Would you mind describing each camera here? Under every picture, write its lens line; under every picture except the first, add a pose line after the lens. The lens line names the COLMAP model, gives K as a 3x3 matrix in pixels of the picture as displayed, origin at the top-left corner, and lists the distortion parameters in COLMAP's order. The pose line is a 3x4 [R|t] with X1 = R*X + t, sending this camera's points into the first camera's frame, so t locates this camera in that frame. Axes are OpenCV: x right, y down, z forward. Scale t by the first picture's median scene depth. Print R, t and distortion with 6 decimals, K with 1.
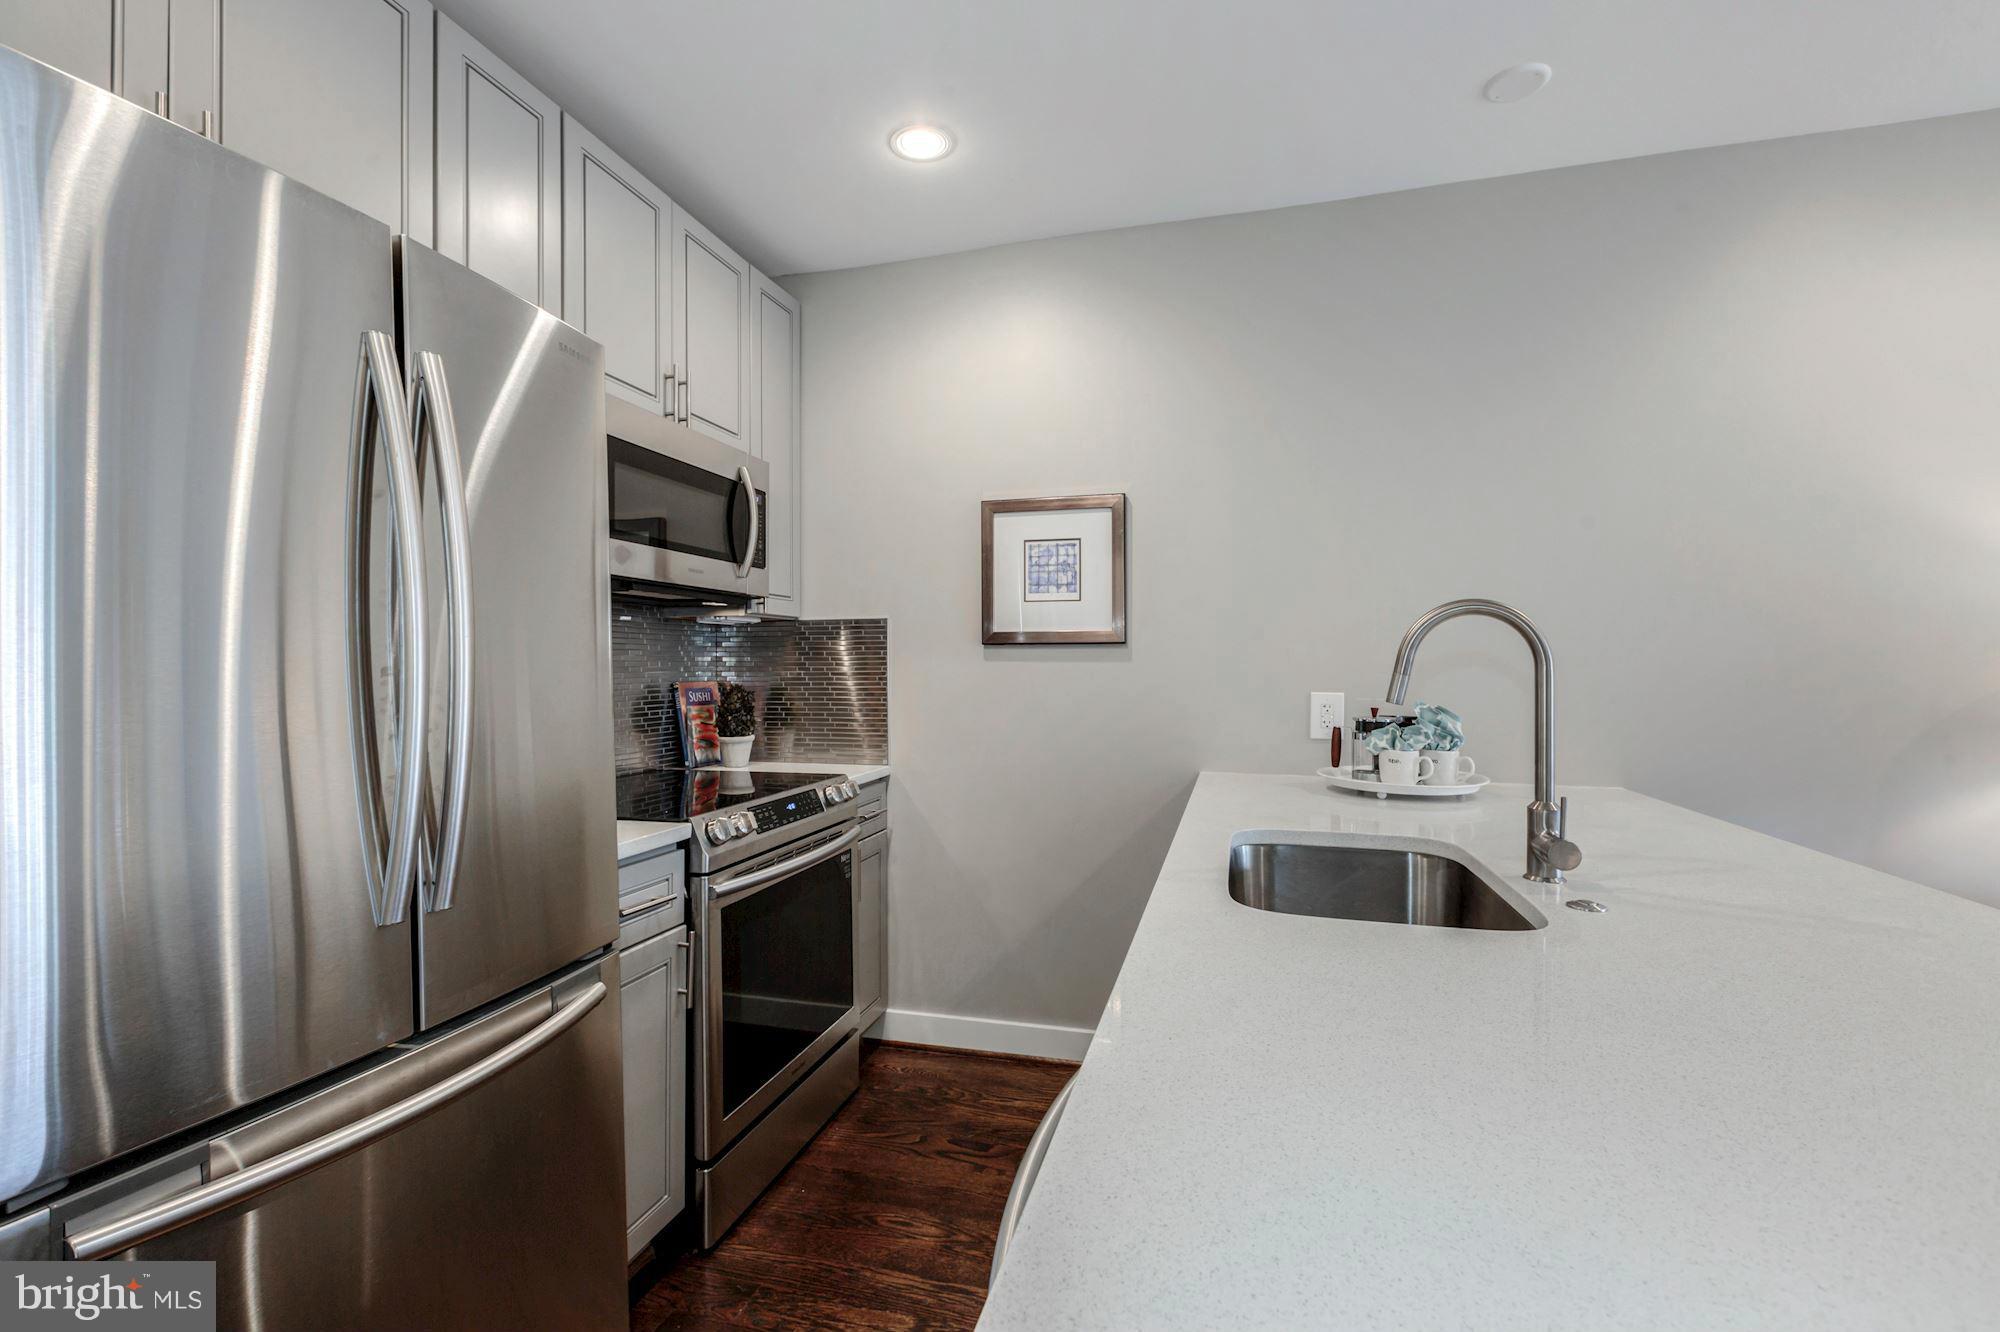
lens RADIAL K [[887.0, 0, 1000.0], [0, 887.0, 666.0], [0, 0, 1]] dist [0.003128, -0.000106]
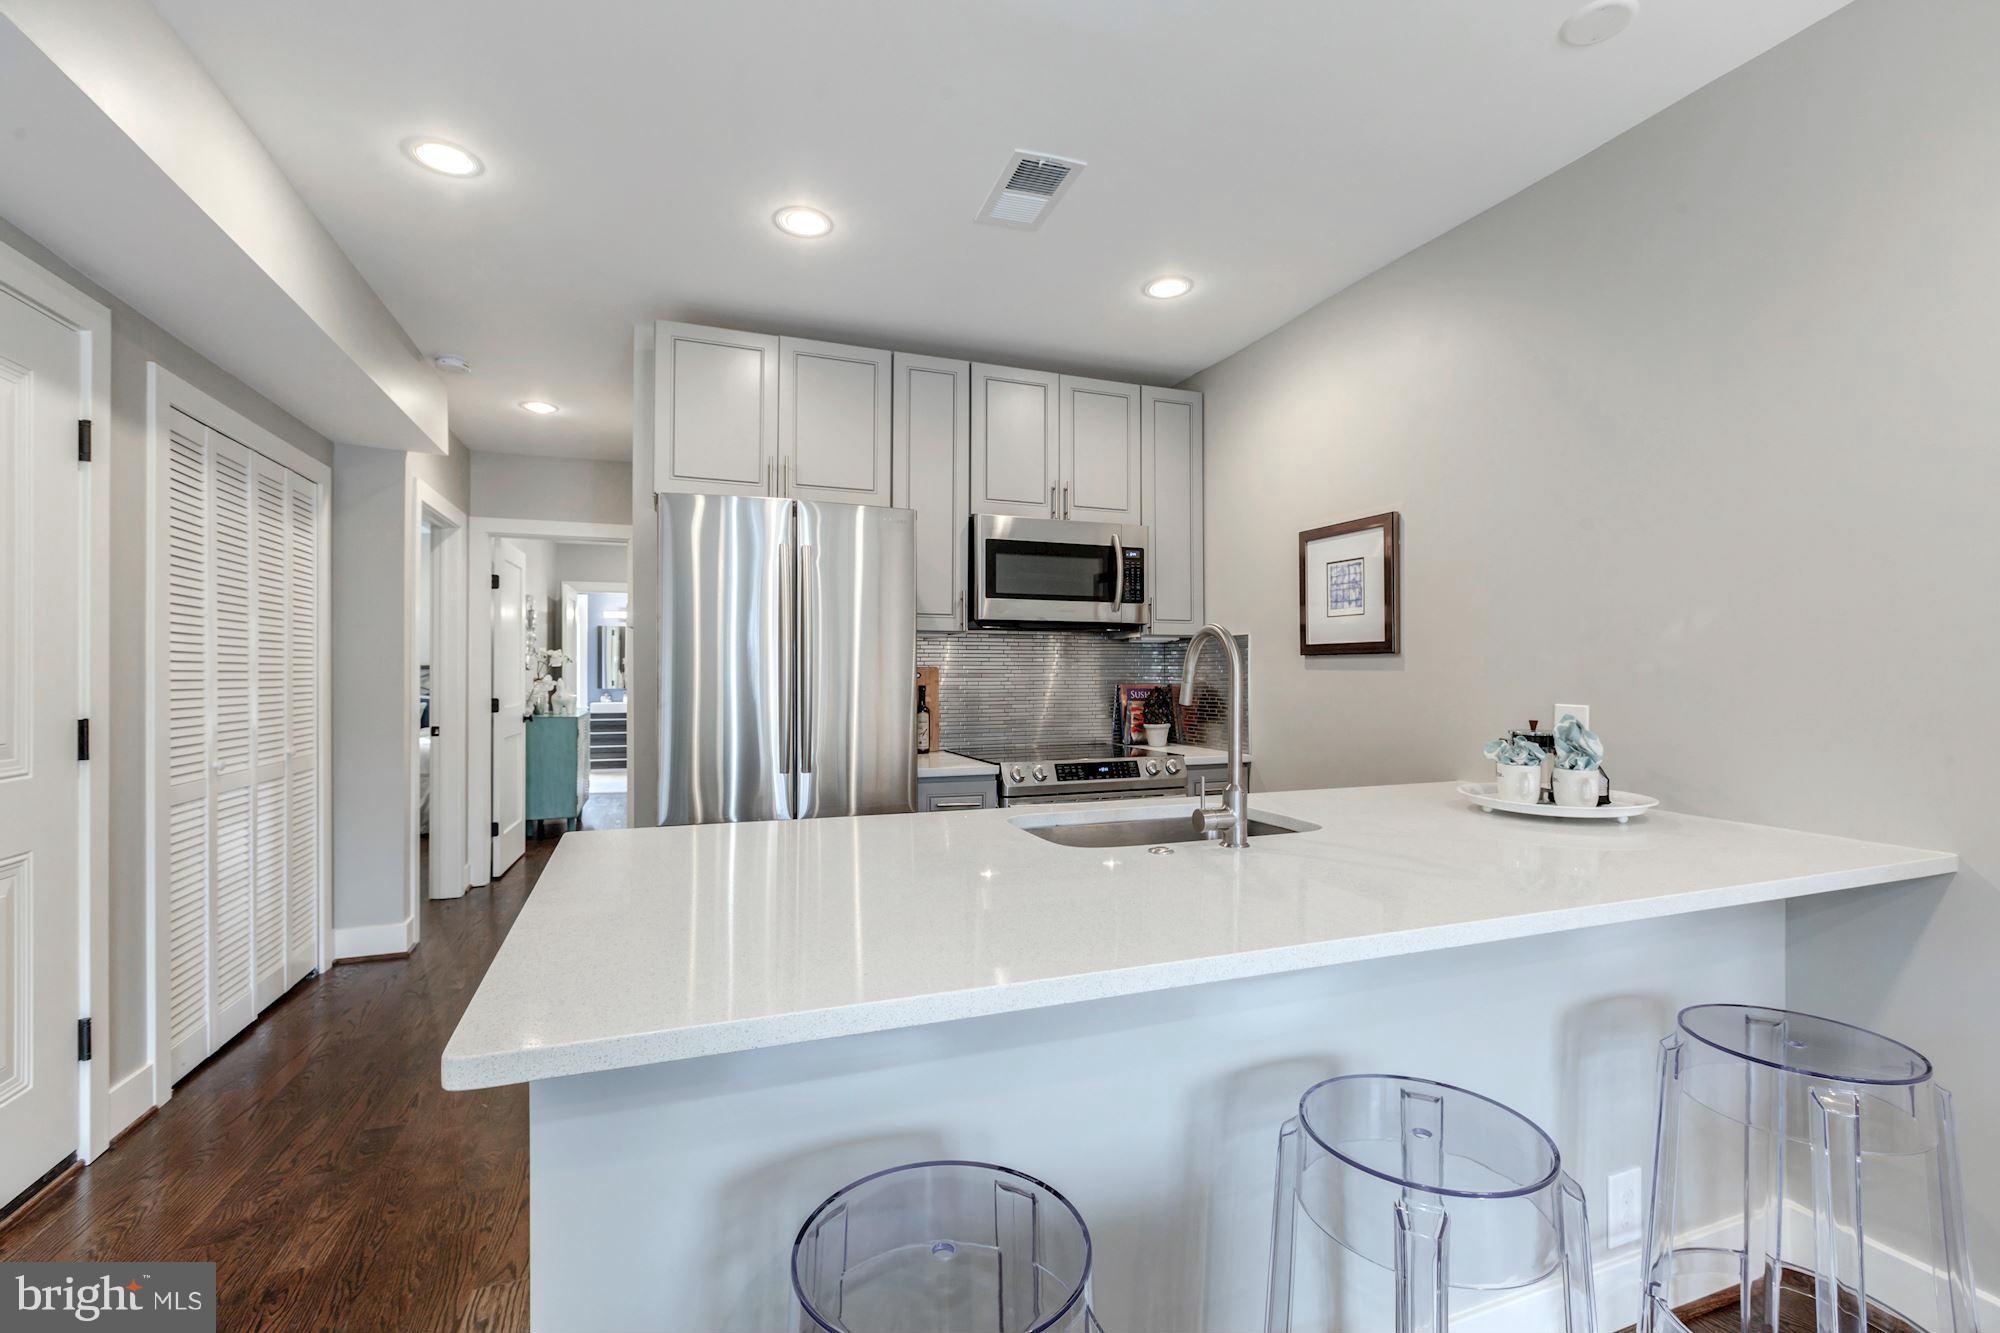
lens RADIAL K [[887.0, 0, 1000.0], [0, 887.0, 666.5], [0, 0, 1]] dist [0.003128, -0.000106]
pose [[0.589192, -0.002087, -0.807991, 0.884041], [-0.002790, 0.999985, -0.004617, -0.004139], [0.807989, 0.004975, 0.589177, -0.003754]]
